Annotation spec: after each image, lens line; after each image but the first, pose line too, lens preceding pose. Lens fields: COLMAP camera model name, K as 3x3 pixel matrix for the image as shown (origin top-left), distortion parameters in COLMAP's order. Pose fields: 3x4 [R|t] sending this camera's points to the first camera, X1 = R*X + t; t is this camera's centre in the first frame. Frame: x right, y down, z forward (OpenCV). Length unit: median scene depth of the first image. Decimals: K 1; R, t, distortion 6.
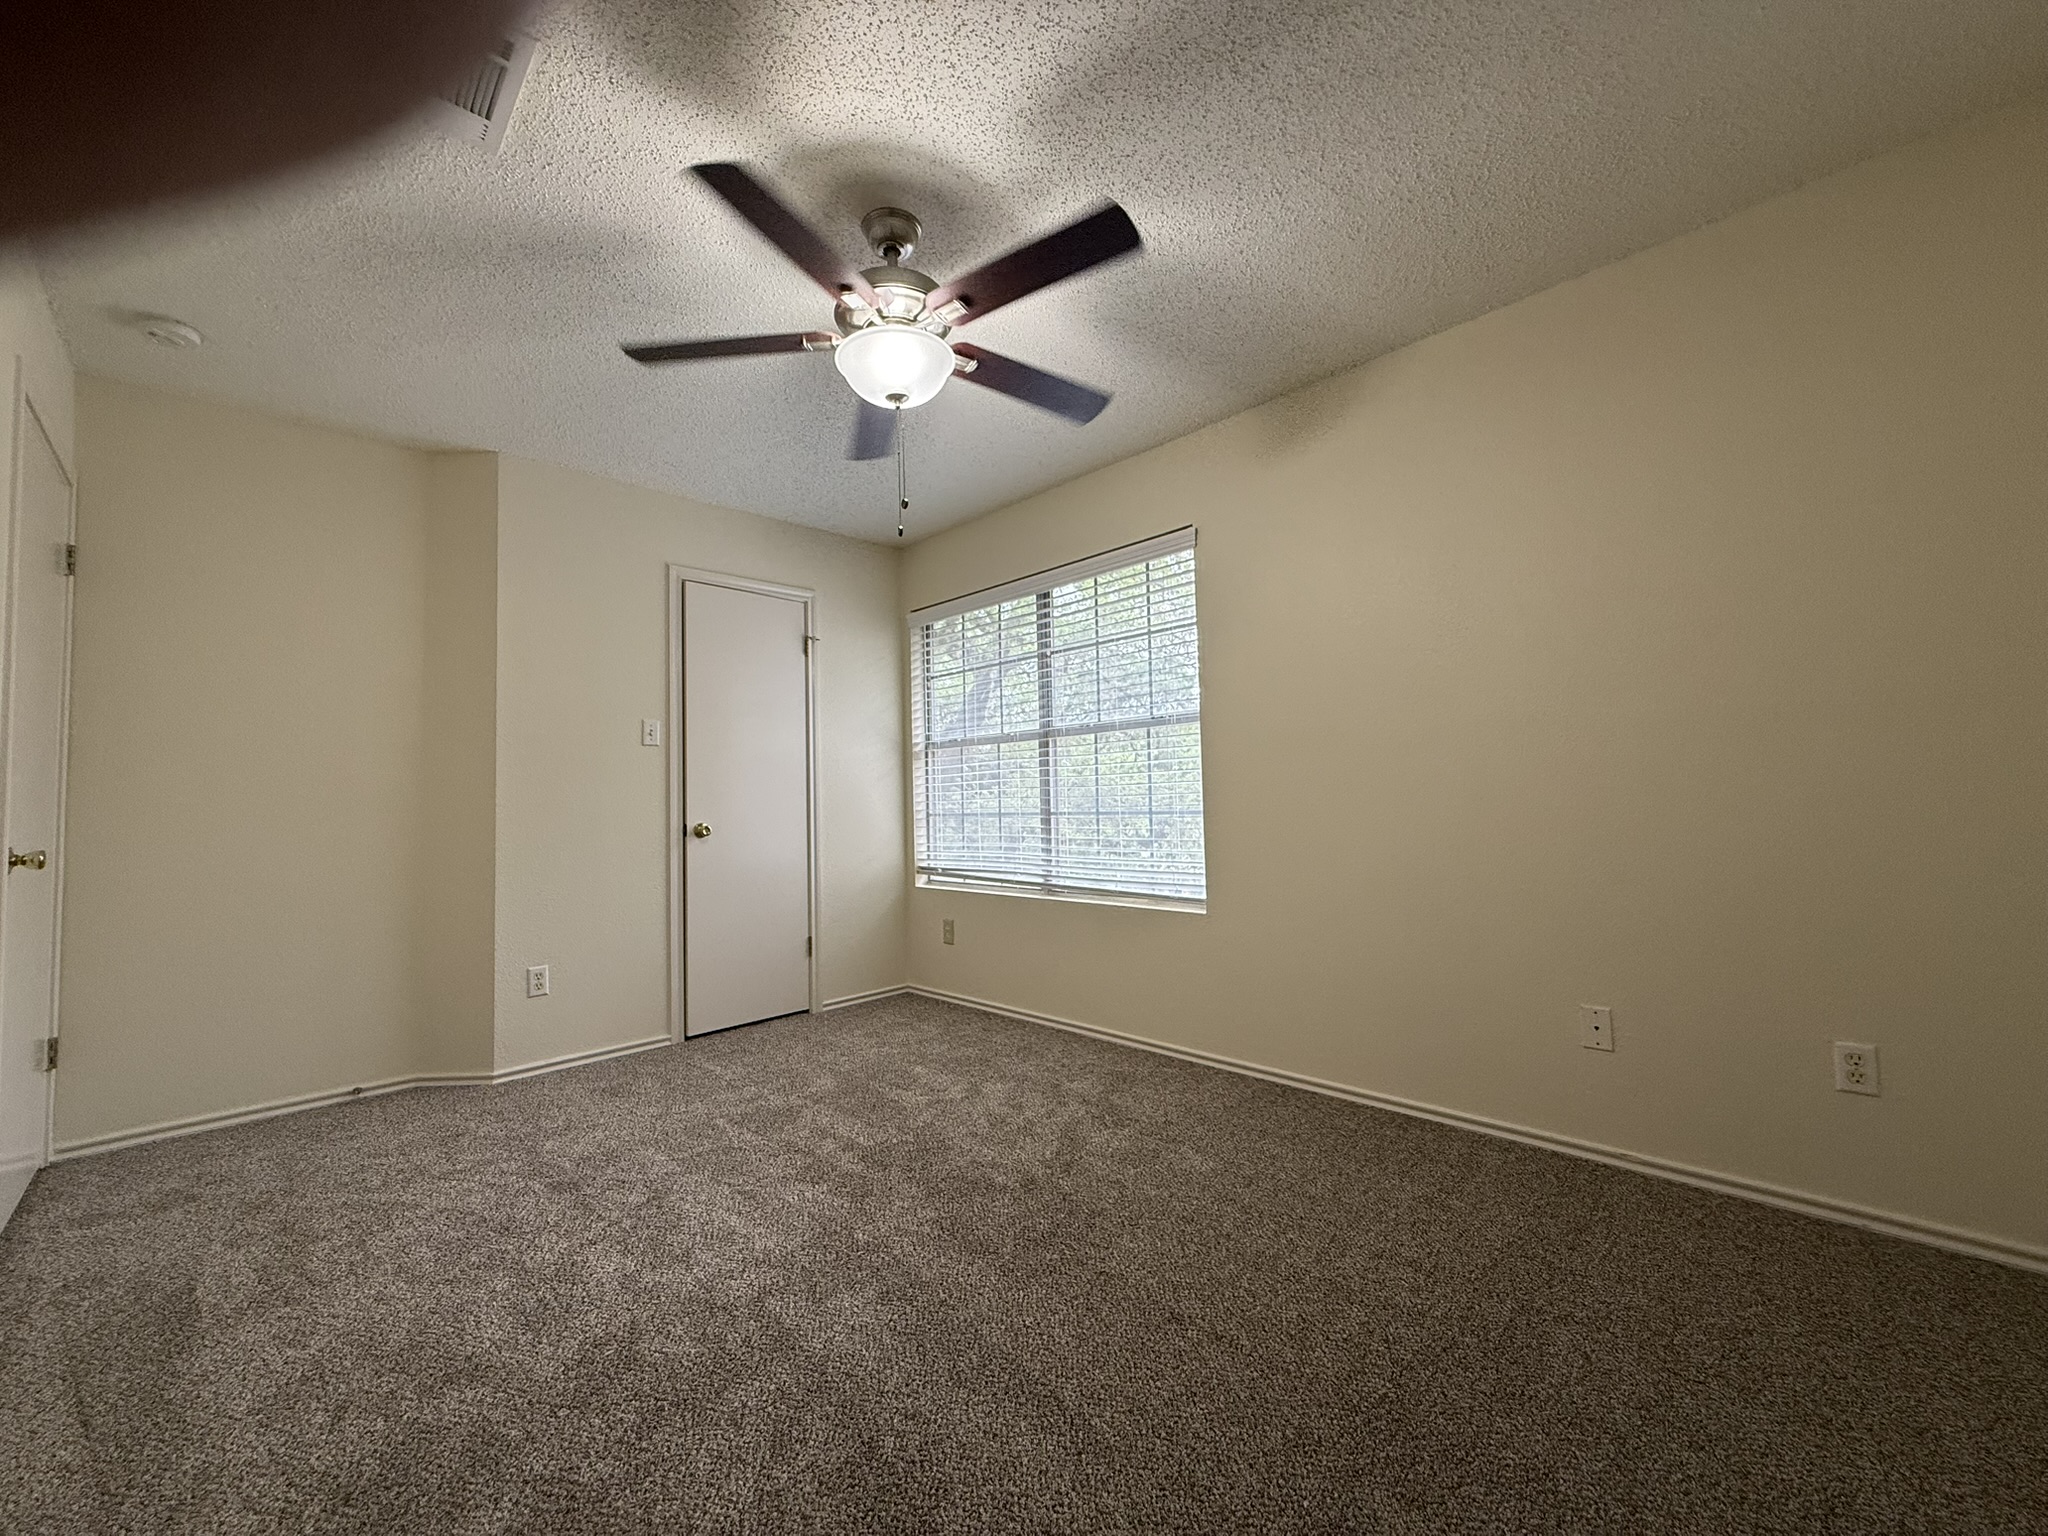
lens RADIAL K [[815.9, 0, 1020.6], [0, 815.9, 763.5], [0, 0, 1]] dist [-0.000523, -0.000136]
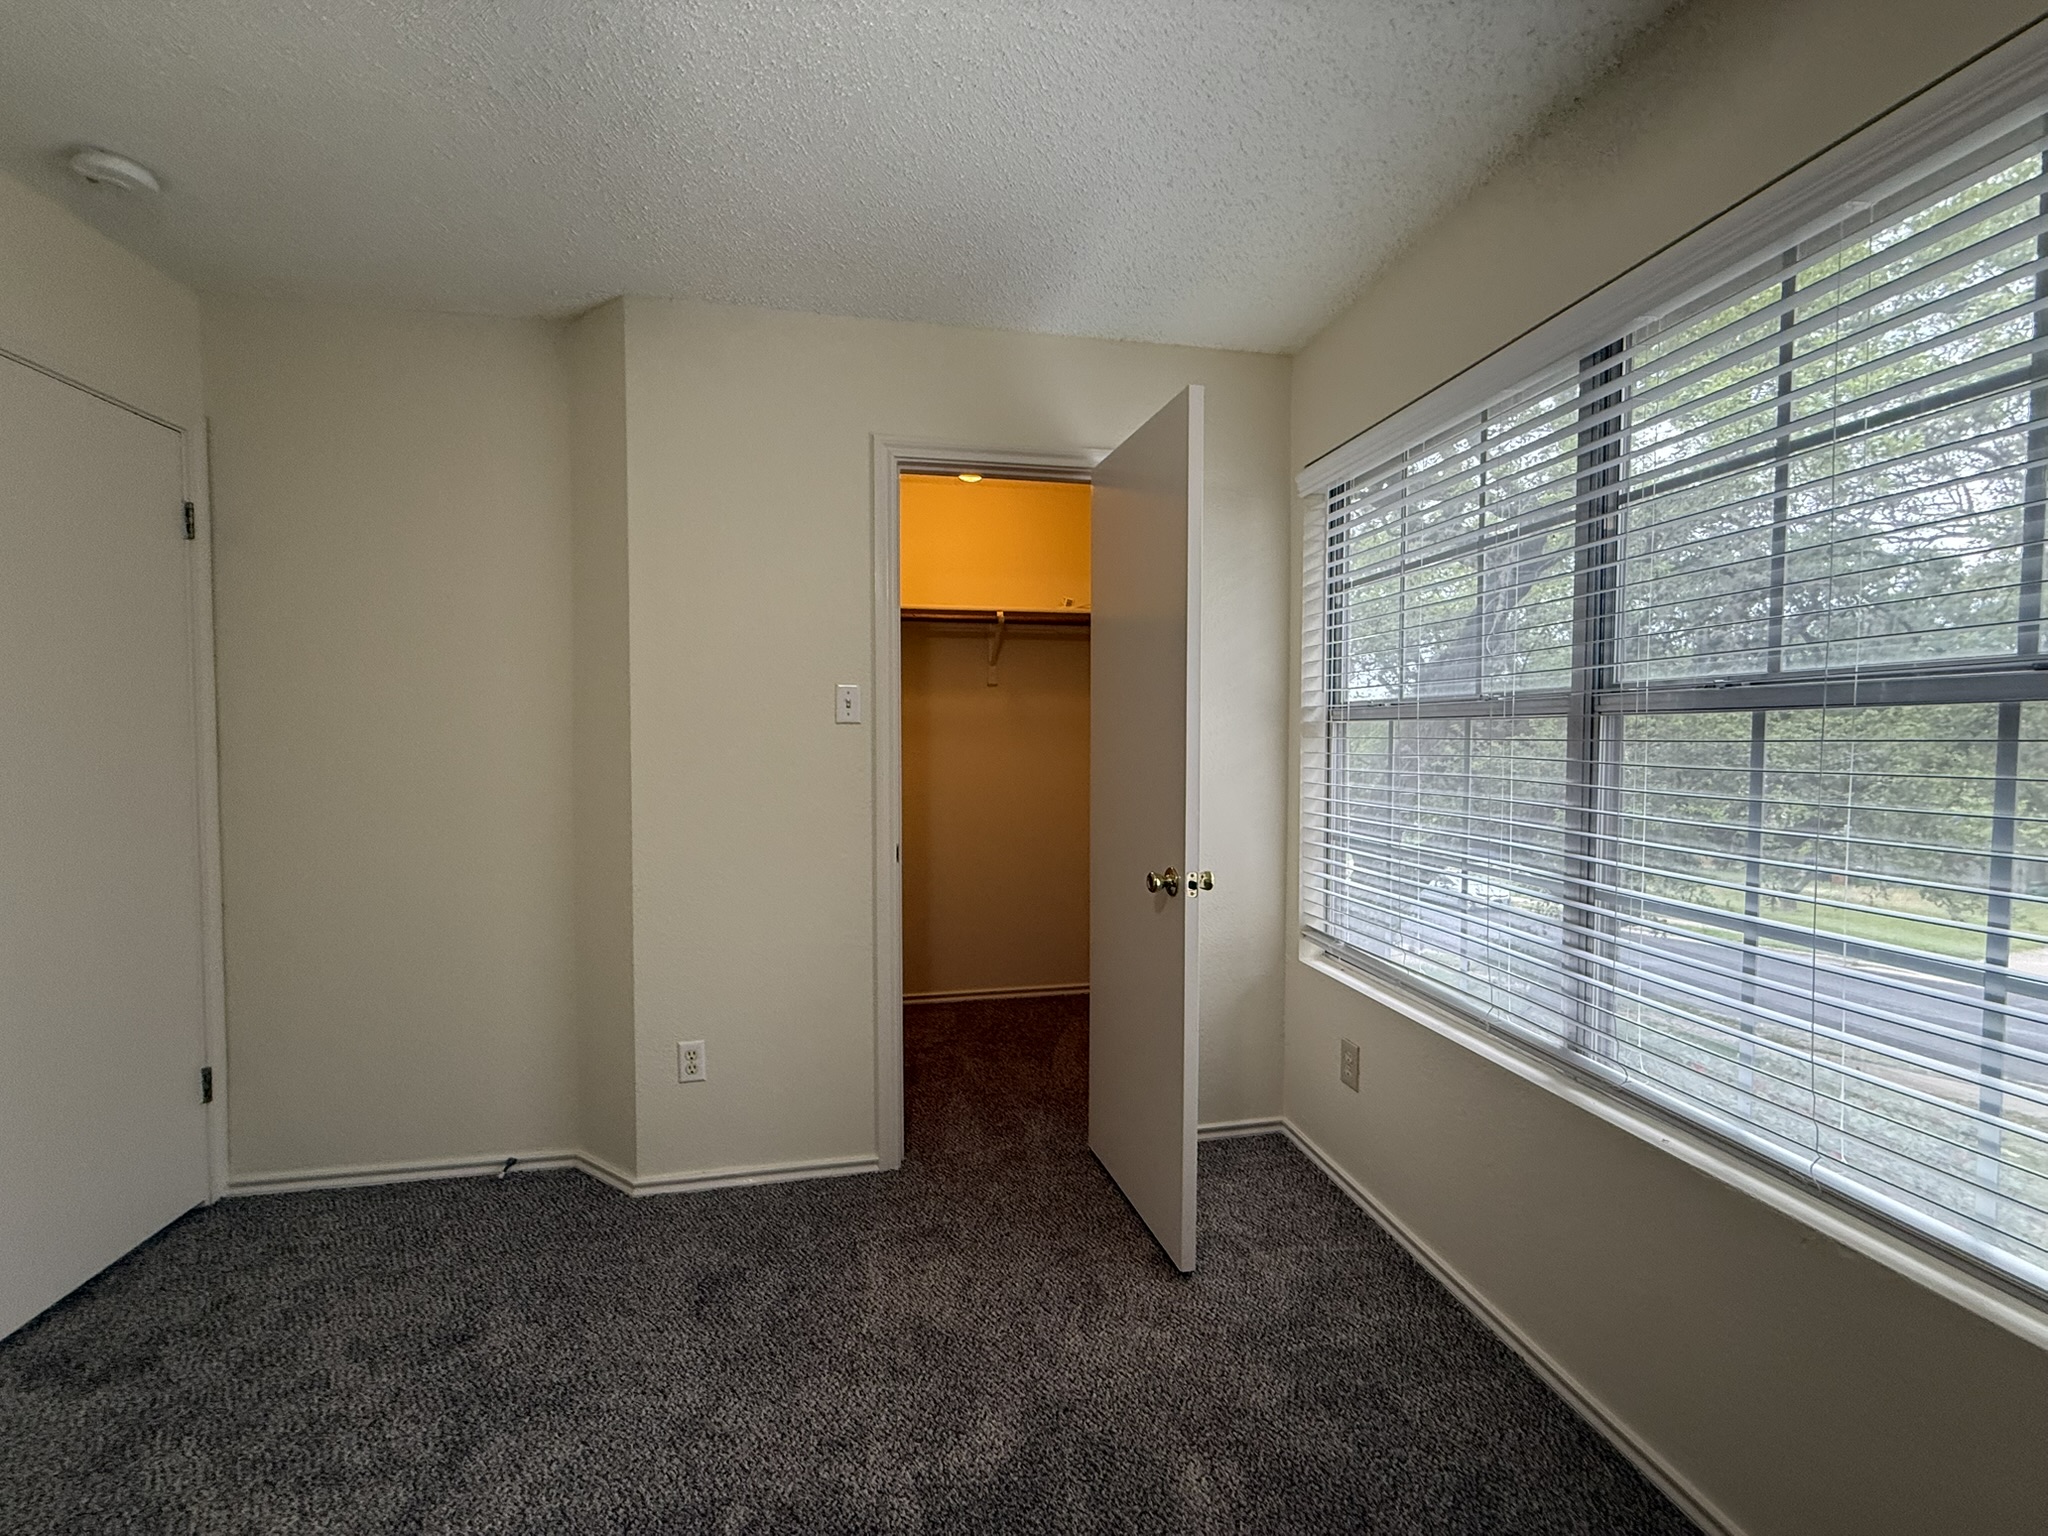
lens RADIAL K [[815.9, 0, 1014.7], [0, 815.9, 765.0], [0, 0, 1]] dist [-0.000523, -0.000136]
pose [[0.828264, 0.044252, -0.558588, 0.022186], [0.006870, 0.996000, 0.089092, -0.044869], [0.560296, -0.077629, 0.824647, 0.519798]]
